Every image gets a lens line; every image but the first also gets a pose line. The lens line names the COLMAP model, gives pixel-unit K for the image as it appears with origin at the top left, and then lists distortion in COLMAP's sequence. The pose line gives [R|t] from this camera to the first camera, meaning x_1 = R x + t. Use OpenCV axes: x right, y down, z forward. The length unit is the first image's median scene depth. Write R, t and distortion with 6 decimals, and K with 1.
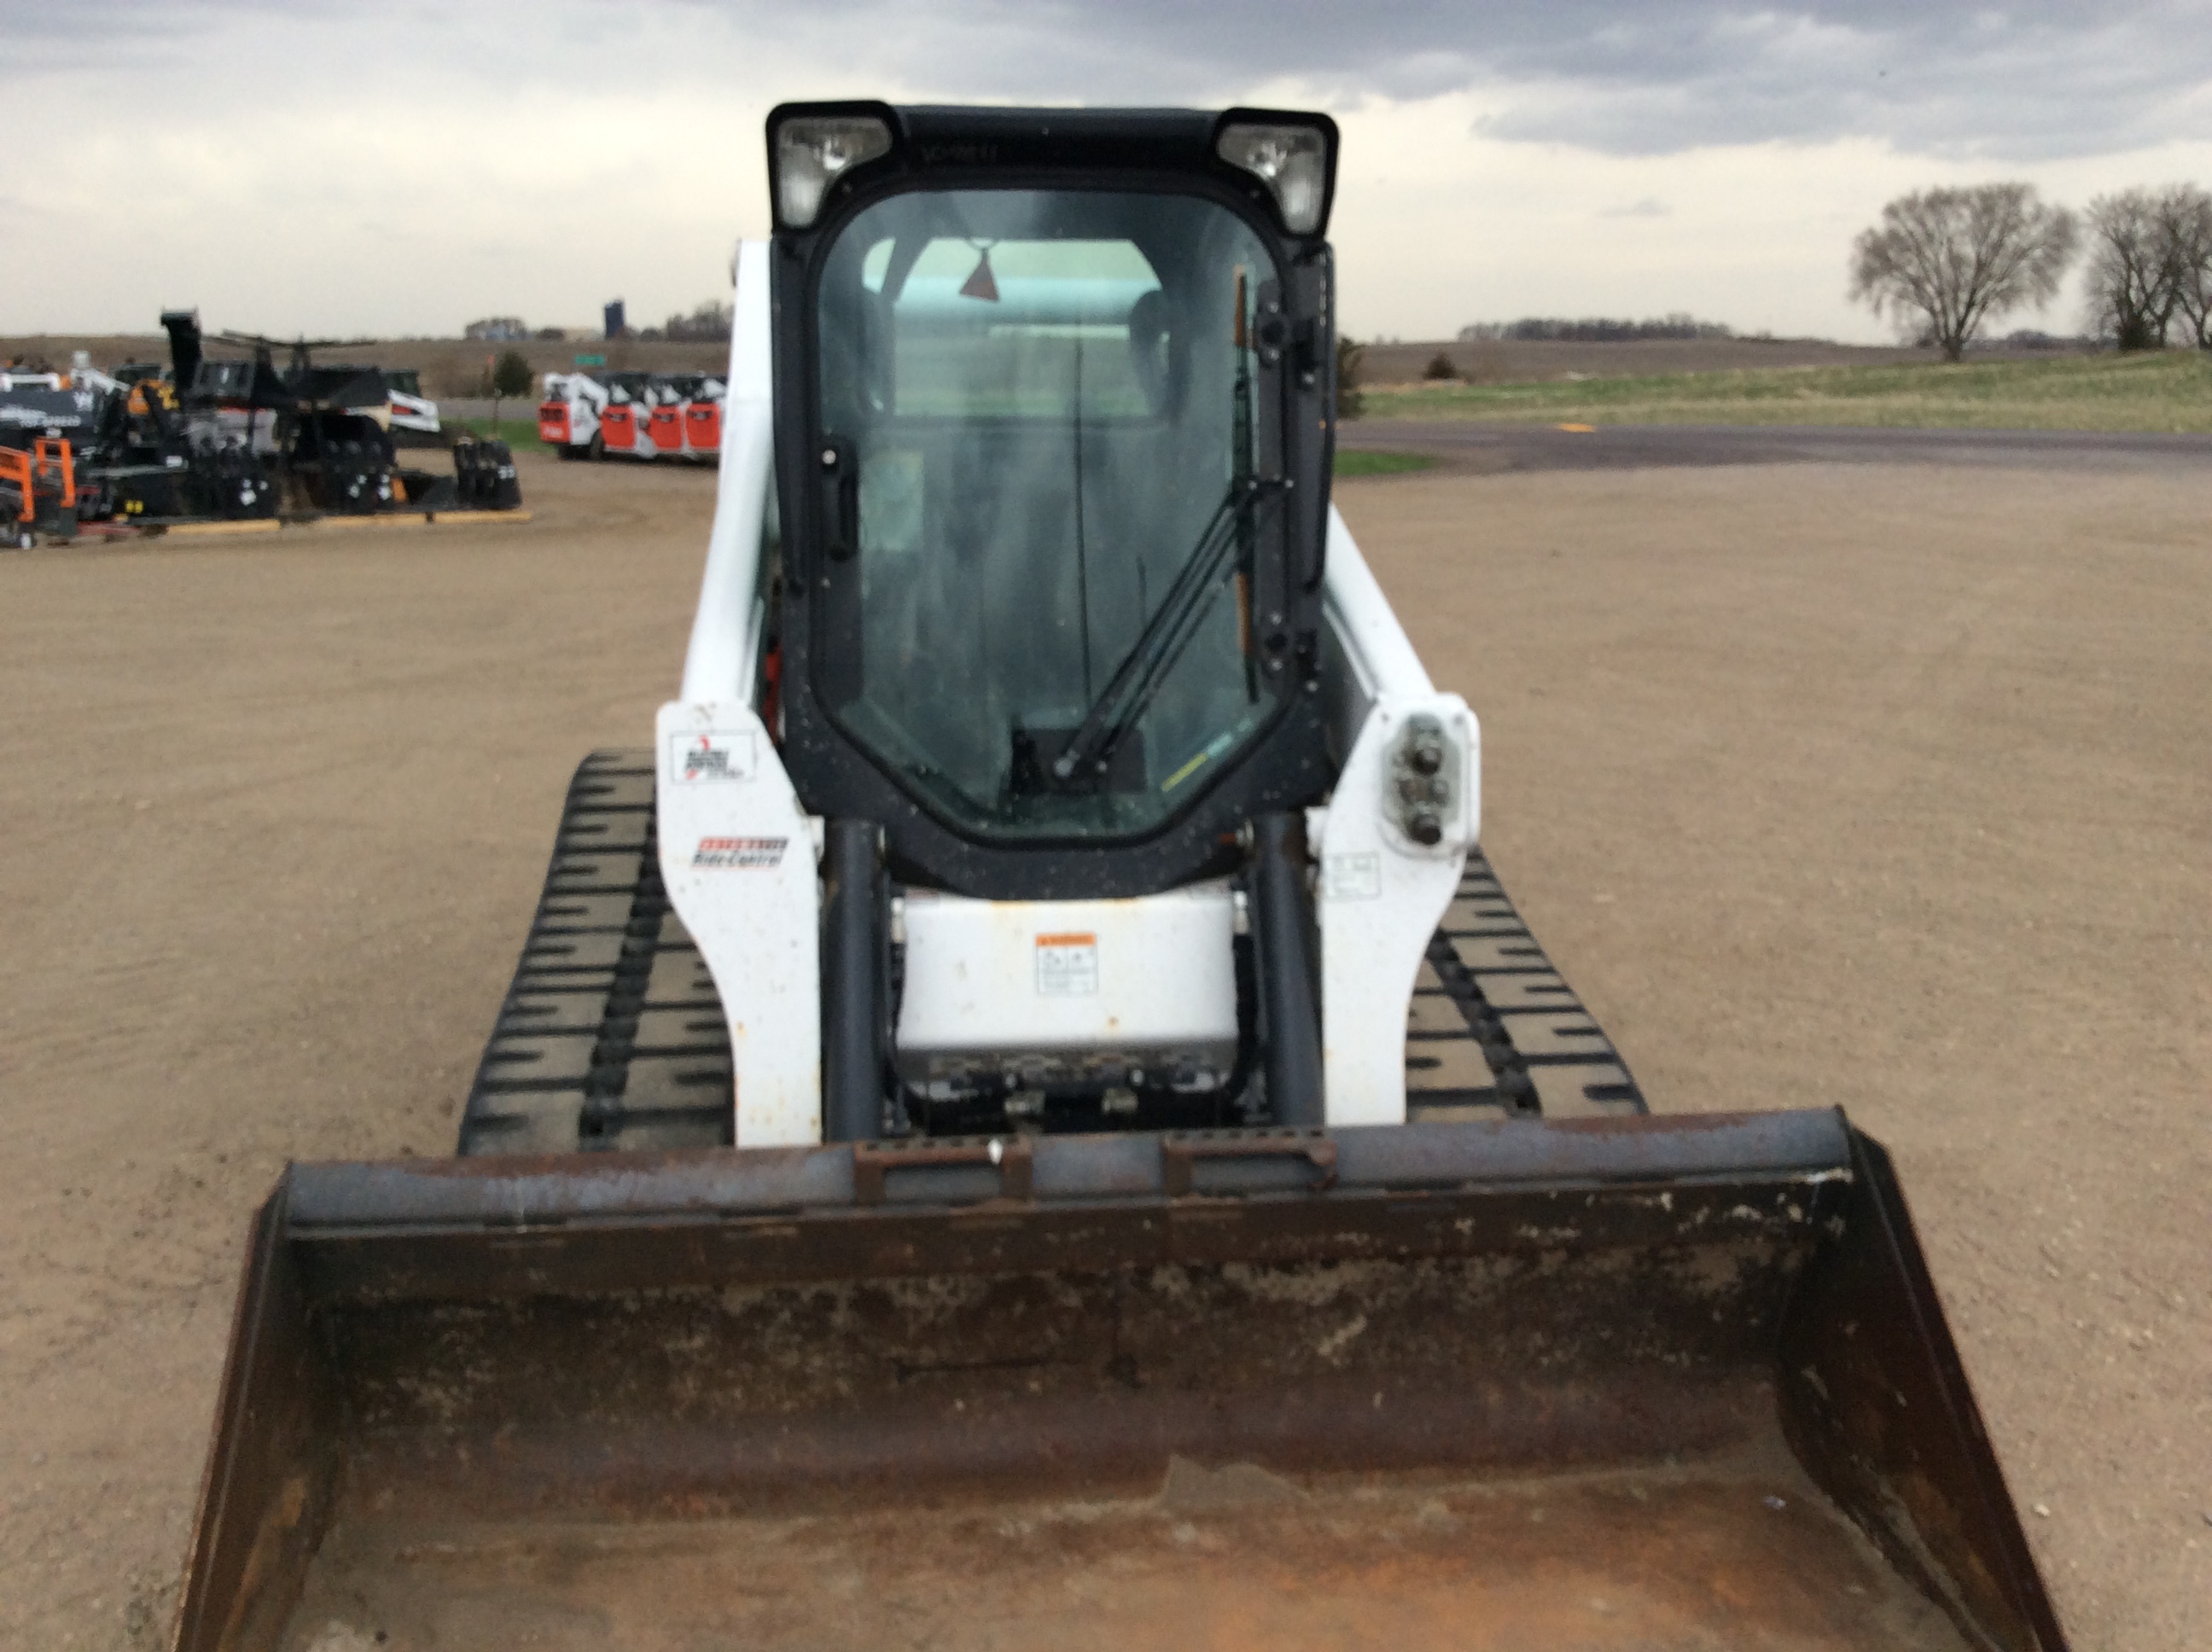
lens RADIAL K [[2068.8, 0, 1094.9], [0, 2068.8, 769.9], [0, 0, 1]] dist [0.157906, -0.321245]
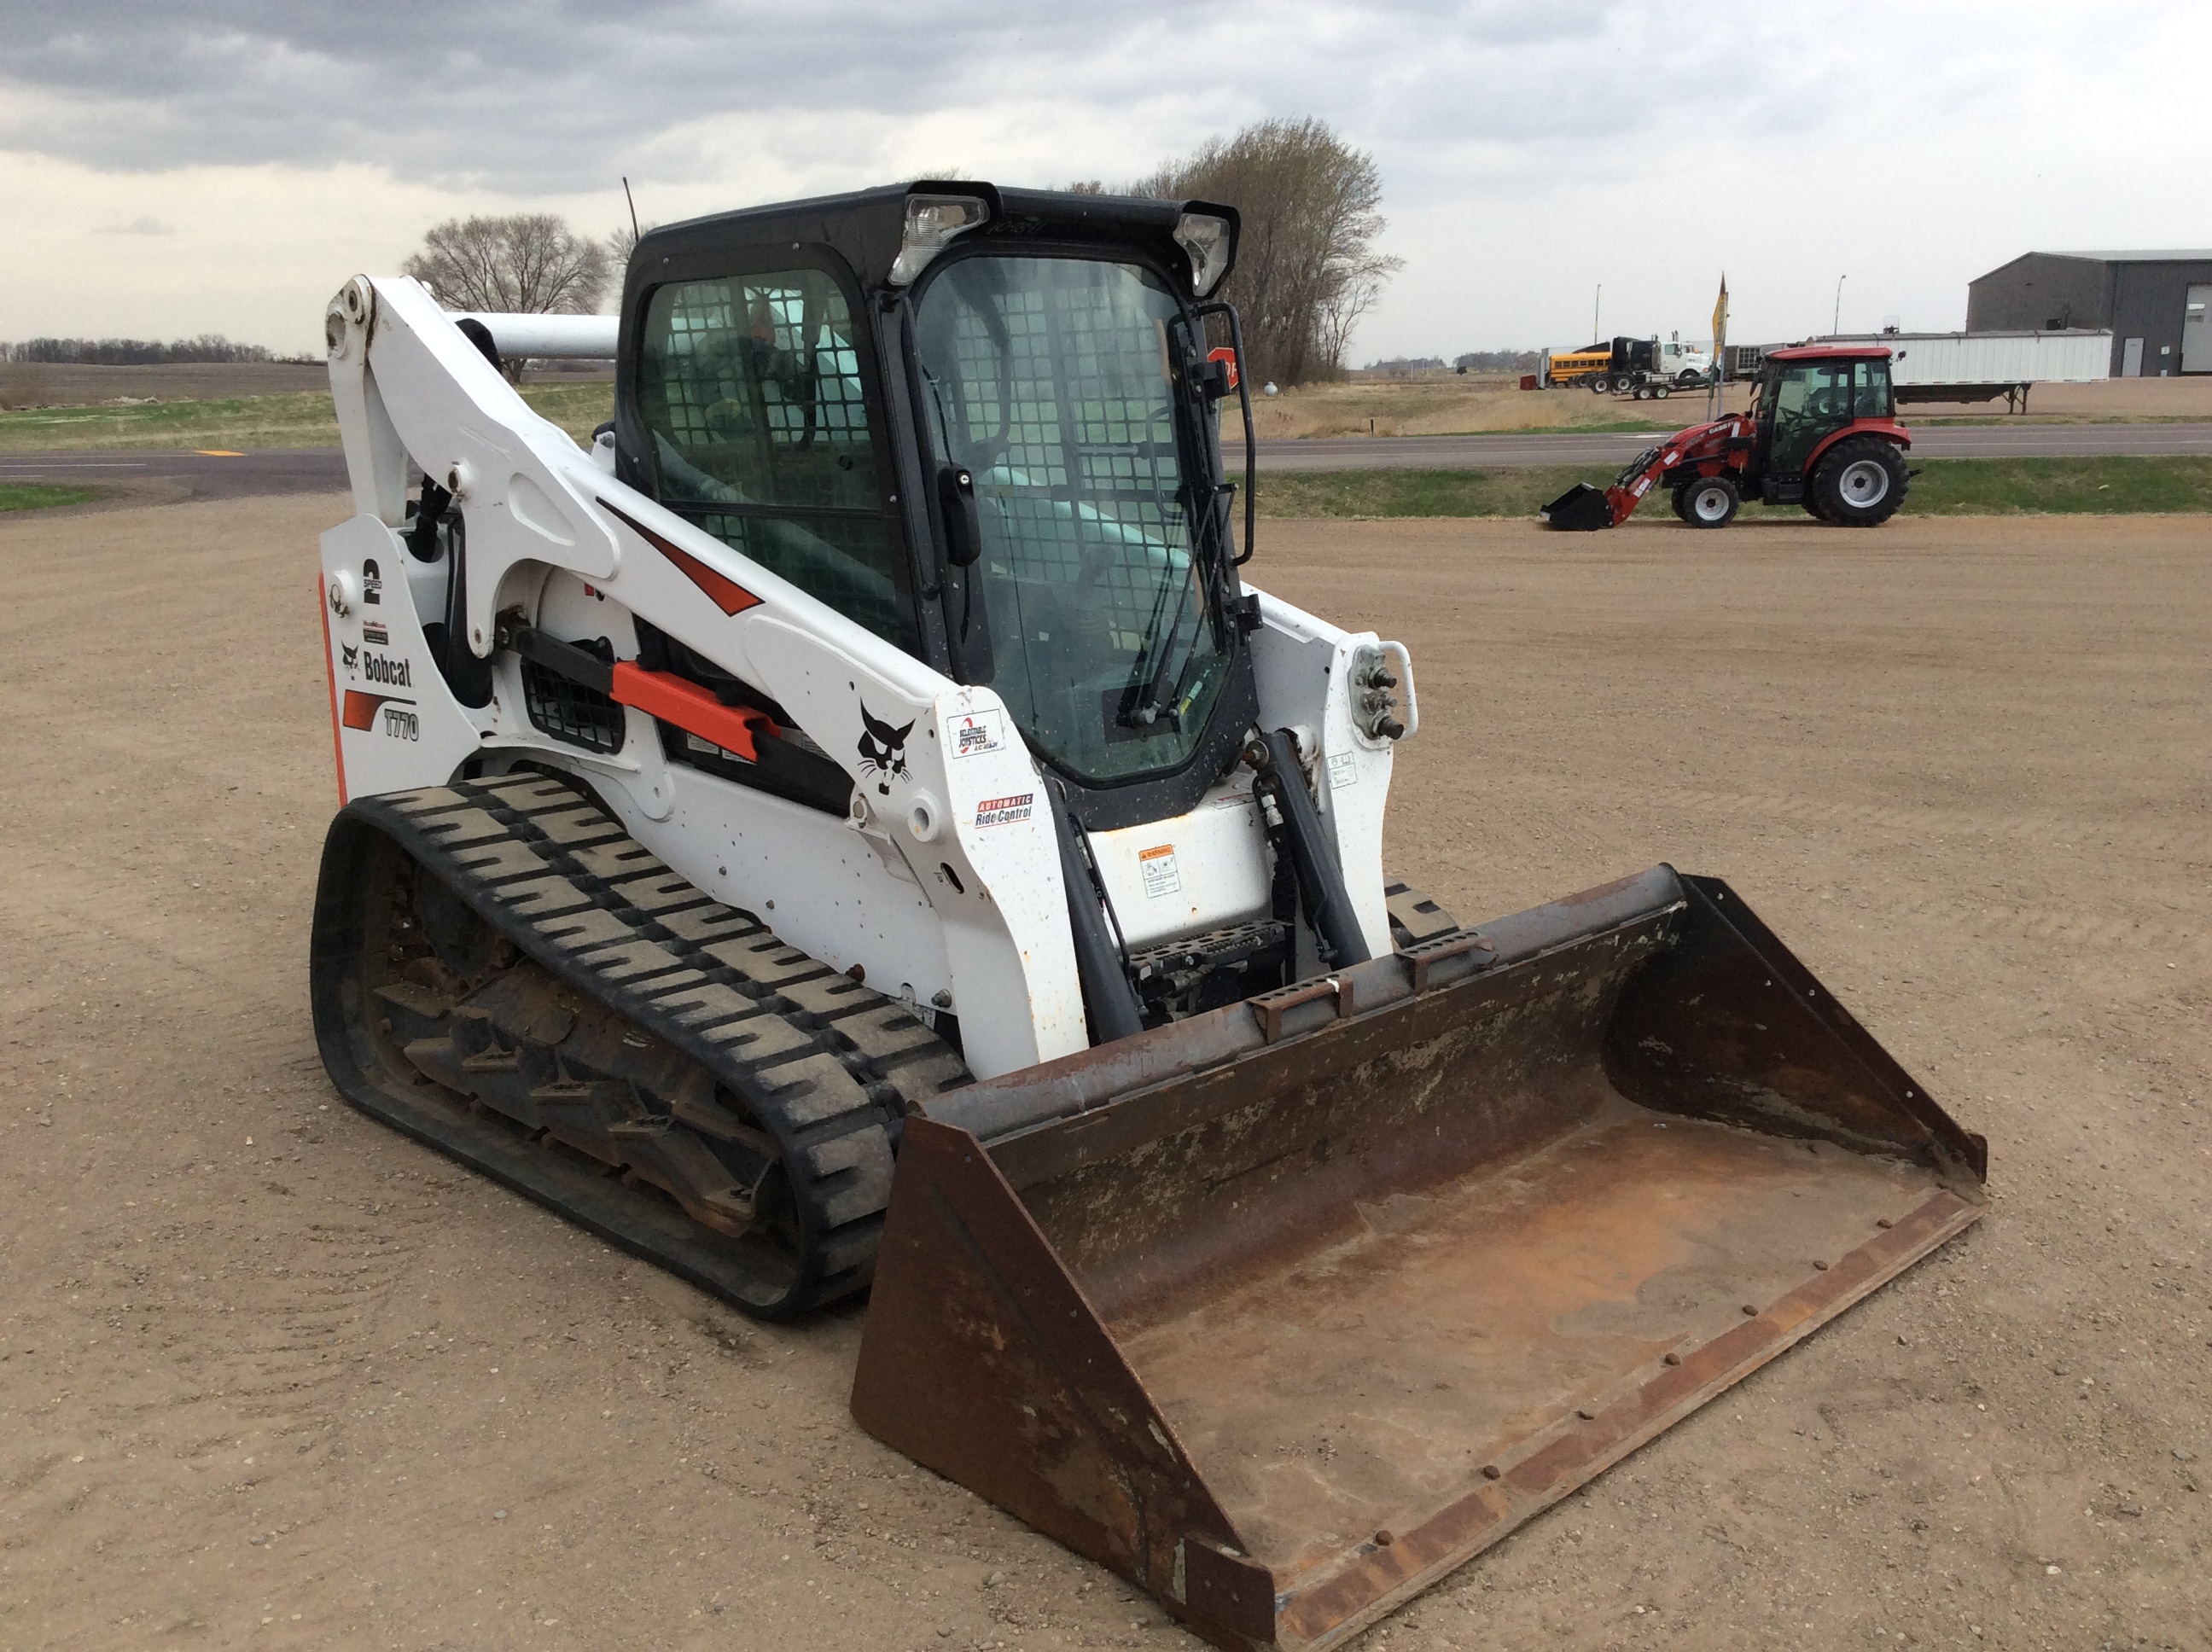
lens RADIAL K [[2004.5, 0, 1106.0], [0, 2004.5, 826.0], [0, 0, 1]] dist [0.166817, -0.347818]
pose [[0.786790, -0.143788, 0.600239, -0.800631], [0.130597, 0.989250, 0.065791, -0.018566], [-0.603247, 0.026626, 0.797110, 0.050544]]
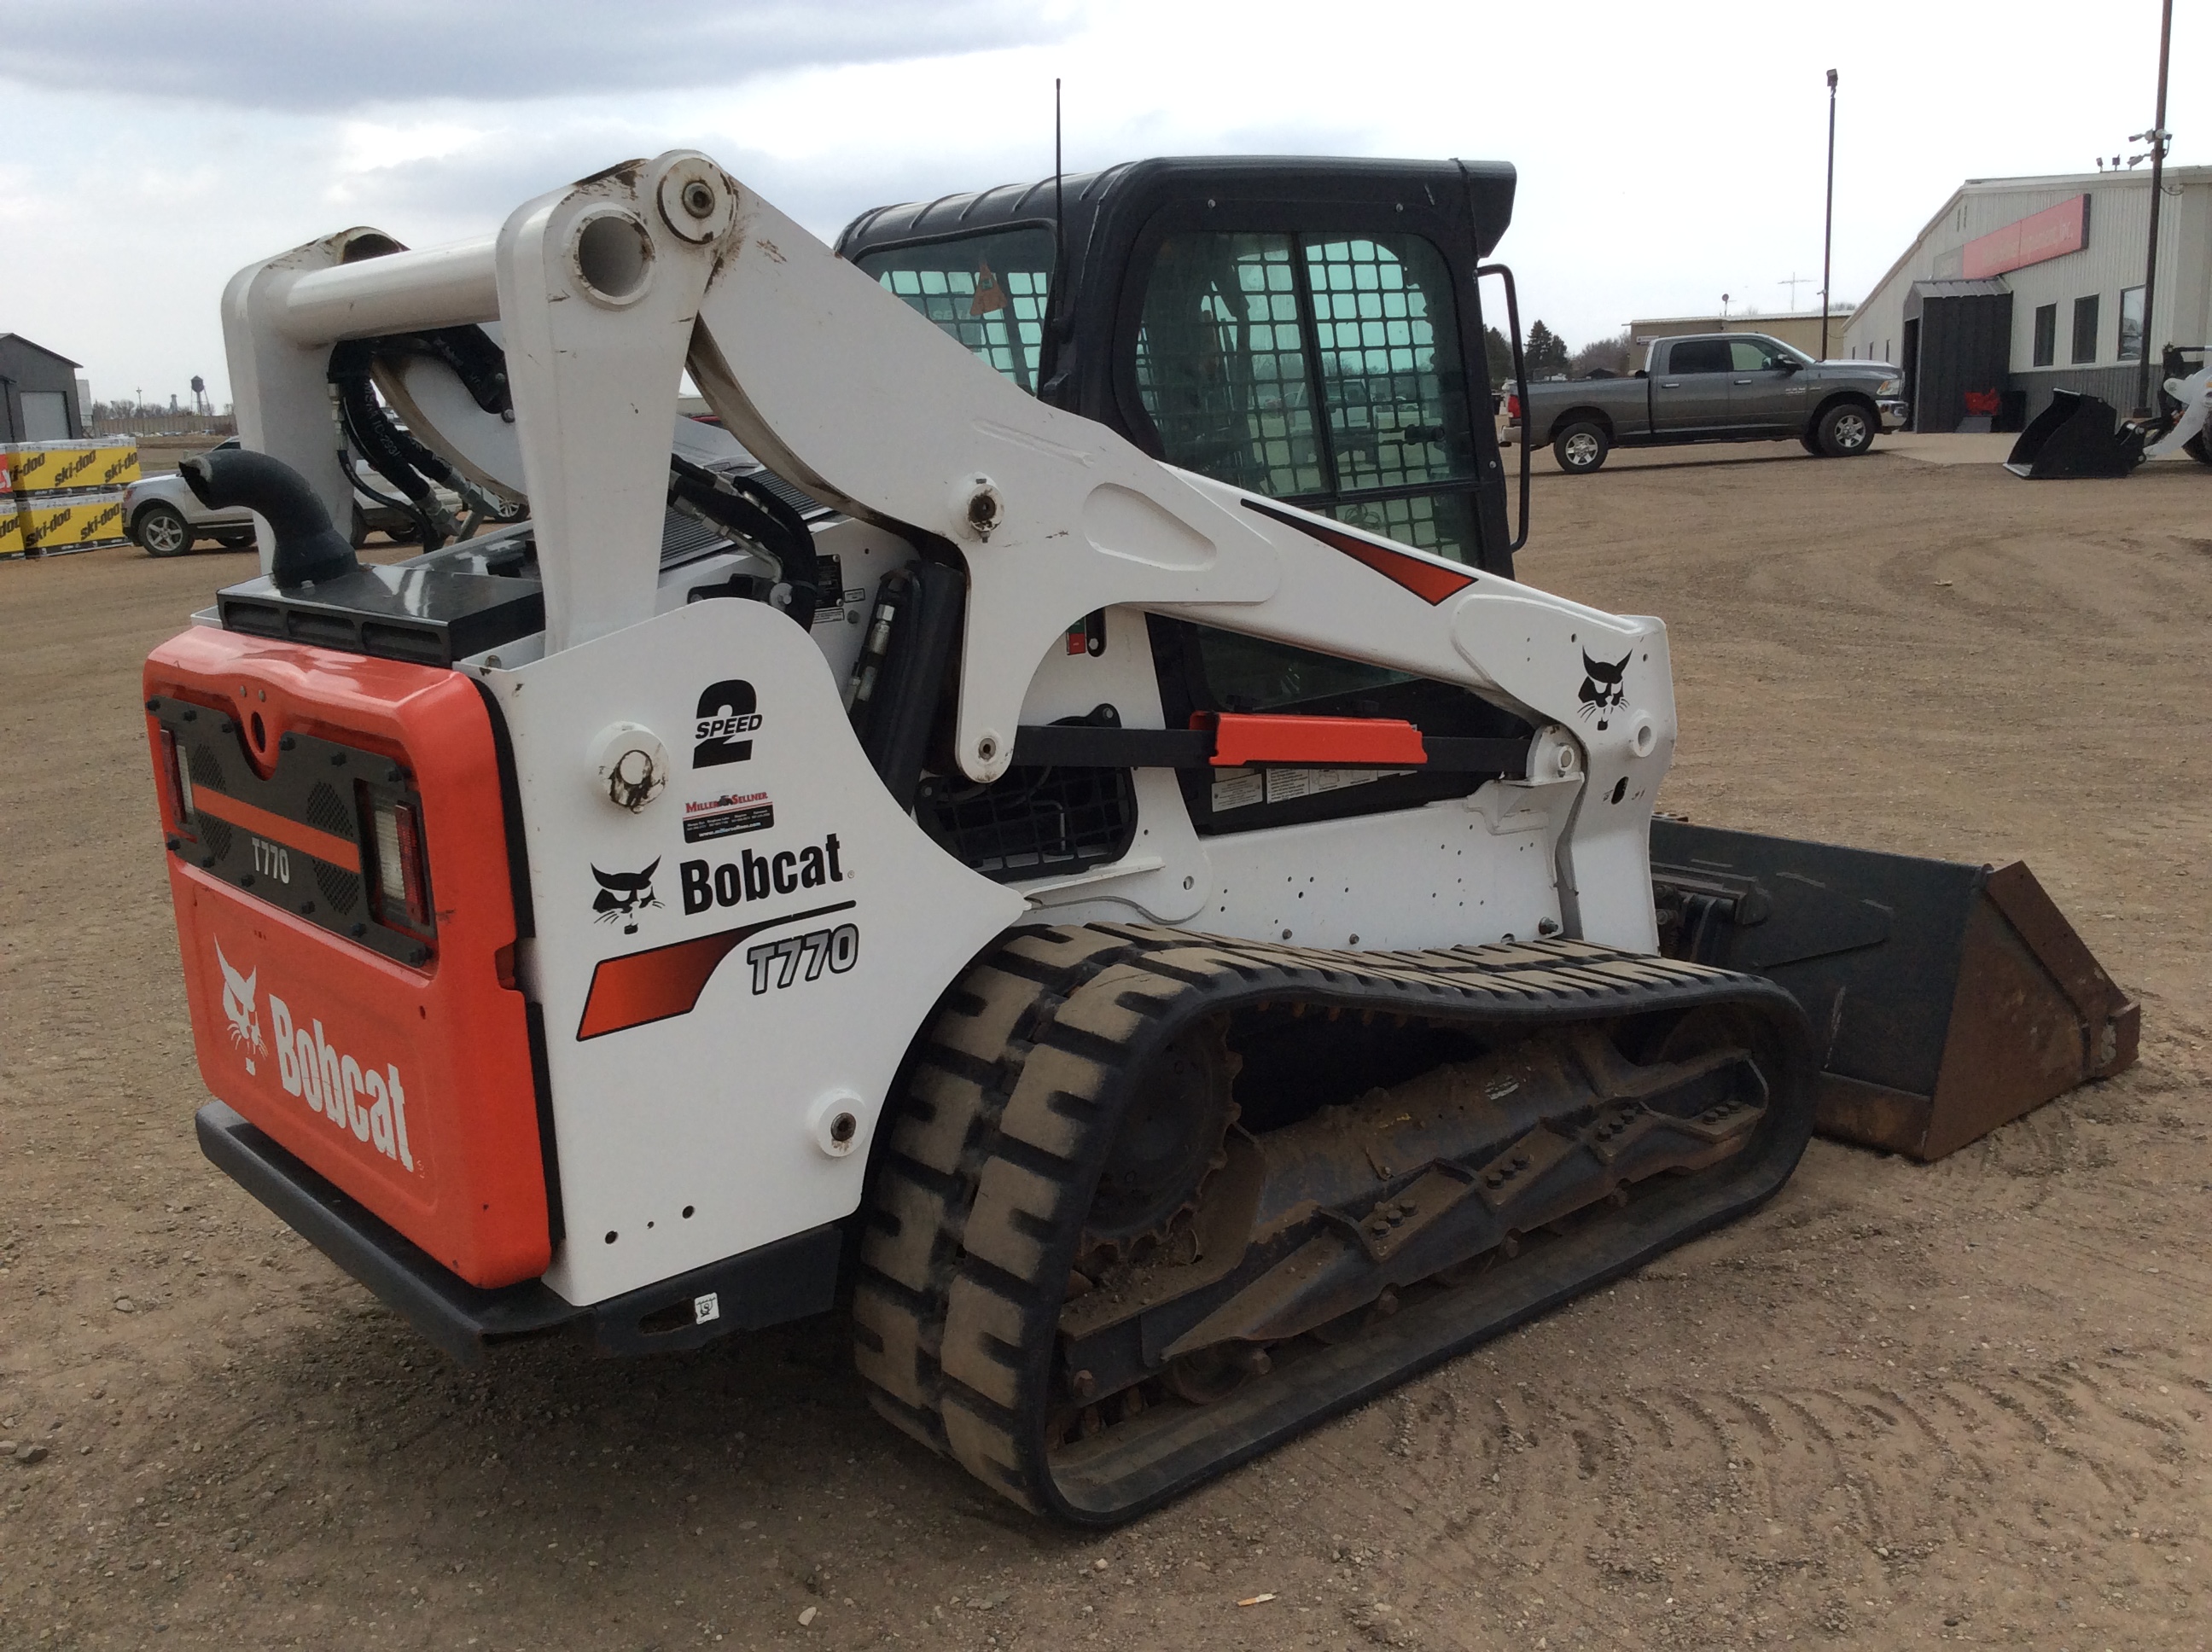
lens RADIAL K [[2004.5, 0, 1106.0], [0, 2004.5, 826.0], [0, 0, 1]] dist [0.166817, -0.347818]
pose [[-0.558005, -0.149700, 0.816223, -1.058832], [0.191859, 0.933671, 0.302403, -0.356648], [-0.807354, 0.325342, -0.492272, 1.922084]]
